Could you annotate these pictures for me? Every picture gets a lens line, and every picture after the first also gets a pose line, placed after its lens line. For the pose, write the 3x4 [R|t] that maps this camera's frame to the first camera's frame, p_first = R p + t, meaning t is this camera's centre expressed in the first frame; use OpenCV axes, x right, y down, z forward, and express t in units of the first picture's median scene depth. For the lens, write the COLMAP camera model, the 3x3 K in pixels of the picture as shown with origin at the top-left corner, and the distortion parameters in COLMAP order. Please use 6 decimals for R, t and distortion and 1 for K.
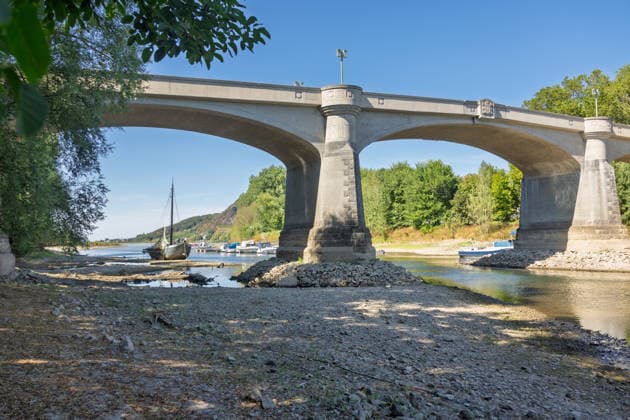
lens RADIAL K [[493.7, 0, 310.4], [0, 493.7, 209.1], [0, 0, 1]] dist [-0.002700, 0.015230]
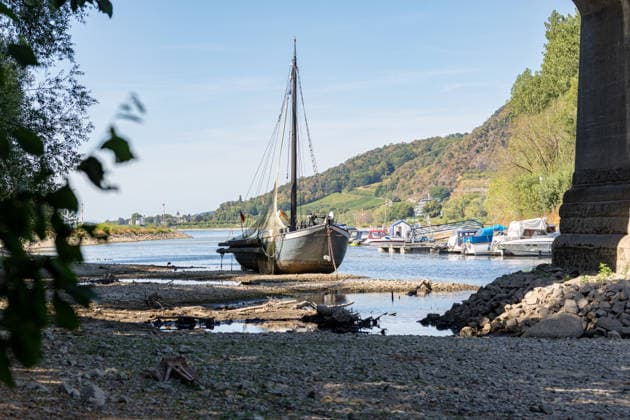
lens RADIAL K [[1577.5, 0, 313.9], [0, 1577.5, 209.8], [0, 0, 1]] dist [0.012223, 0.377491]
pose [[0.961457, -0.002402, -0.274943, 0.079795], [0.018124, 0.998341, 0.054656, -0.007371], [0.274356, -0.057533, 0.959906, -0.142174]]
